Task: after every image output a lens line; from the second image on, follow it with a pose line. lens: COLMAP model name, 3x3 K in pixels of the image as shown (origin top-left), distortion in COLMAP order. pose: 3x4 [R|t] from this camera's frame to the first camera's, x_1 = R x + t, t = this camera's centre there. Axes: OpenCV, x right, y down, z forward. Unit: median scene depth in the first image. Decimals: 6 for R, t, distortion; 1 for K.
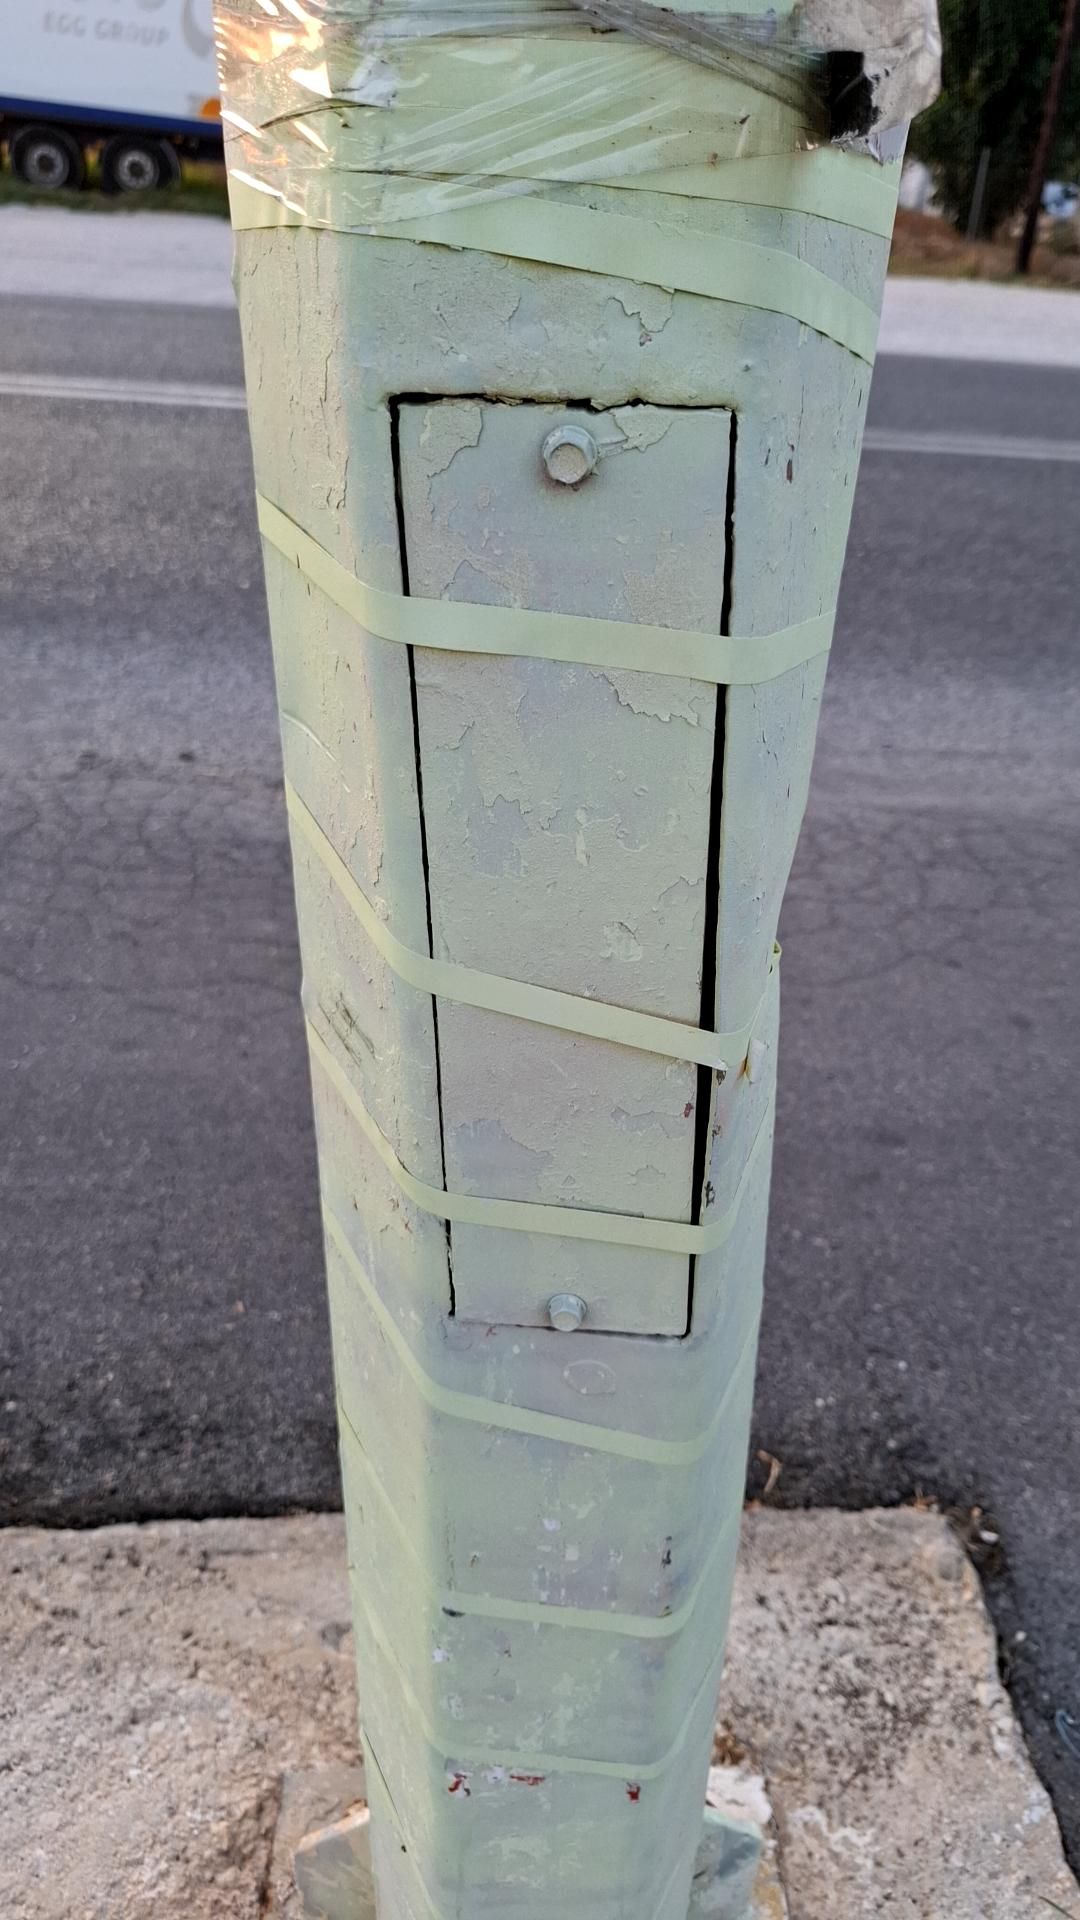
lens RADIAL K [[1358.7, 0, 540.0], [0, 1358.7, 960.0], [0, 0, 1]] dist [0.078185, -0.146046]
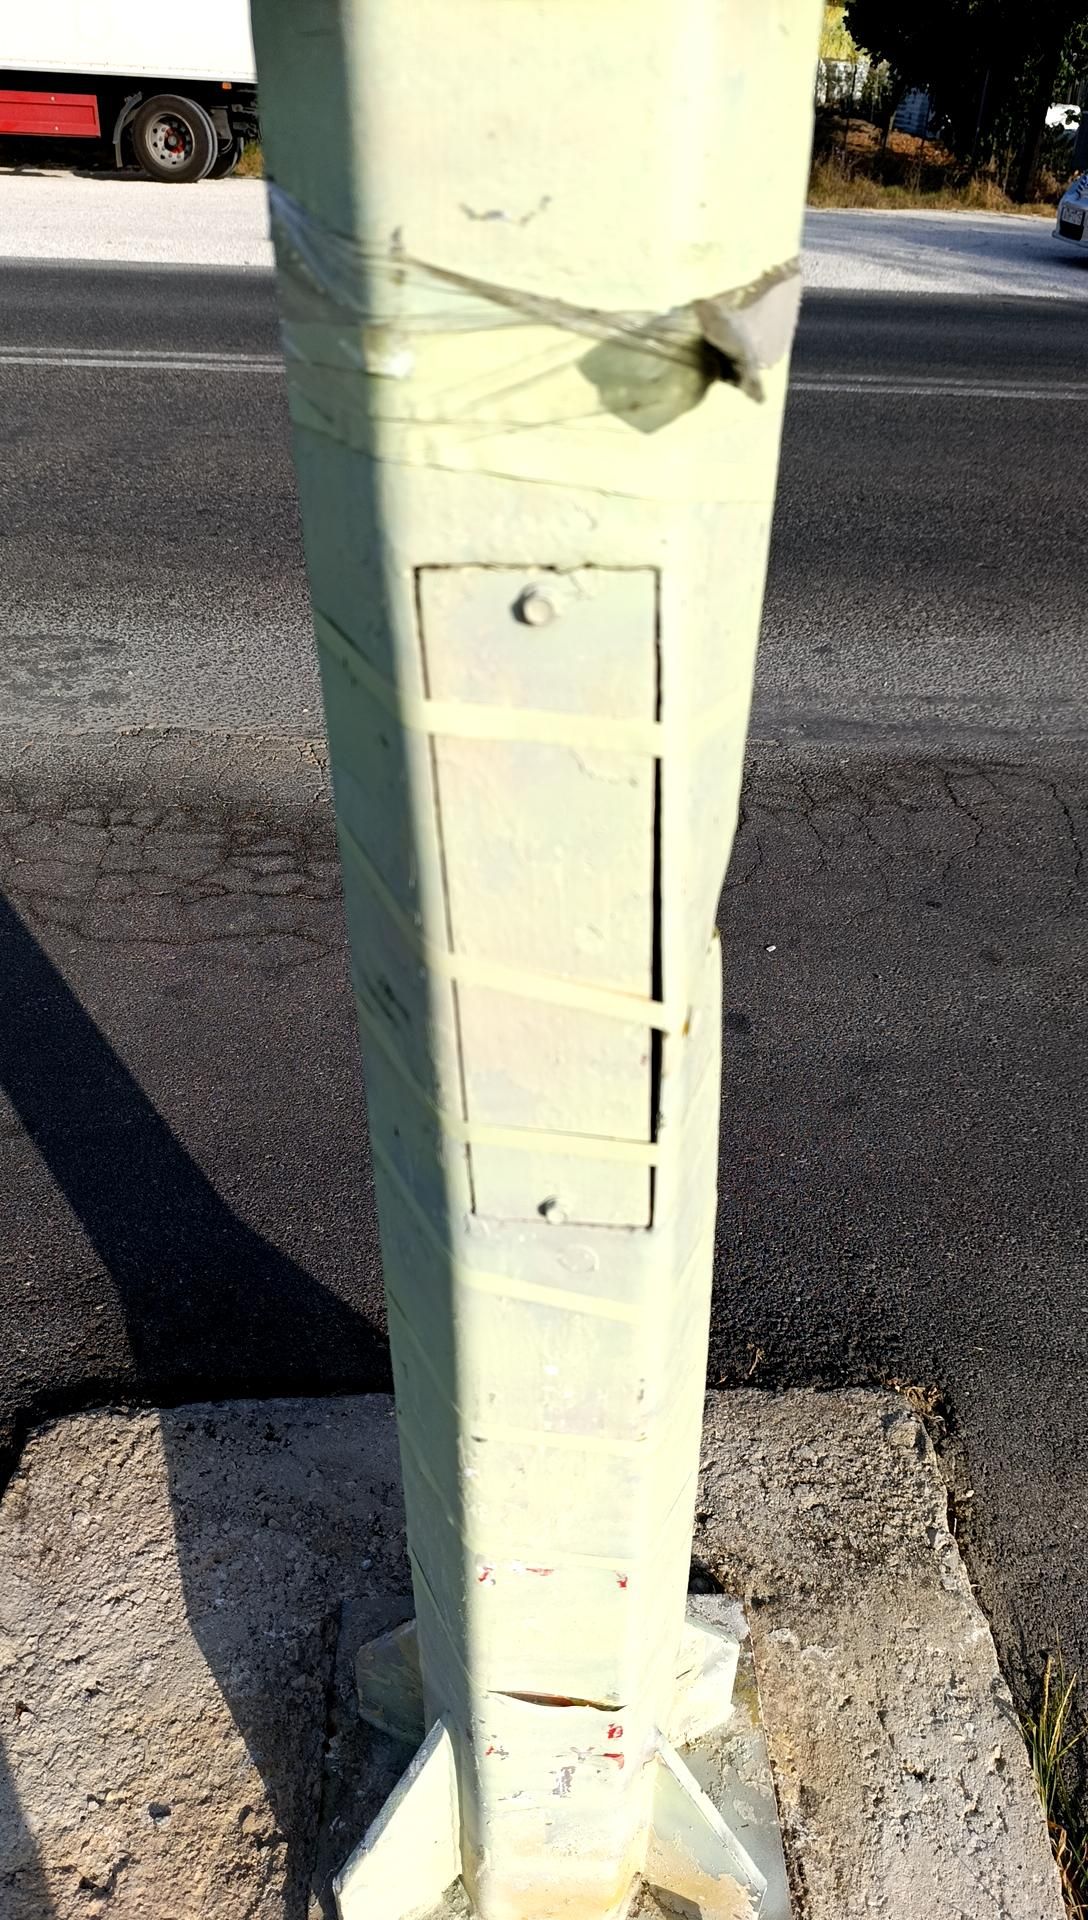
lens RADIAL K [[1339.6, 0, 502.9], [0, 1339.6, 956.5], [0, 0, 1]] dist [-0.010602, -0.001767]
pose [[0.999053, -0.018786, -0.039238, 0.009963], [0.020671, 0.998623, 0.048210, -0.025270], [0.038279, -0.048976, 0.998066, -0.138095]]
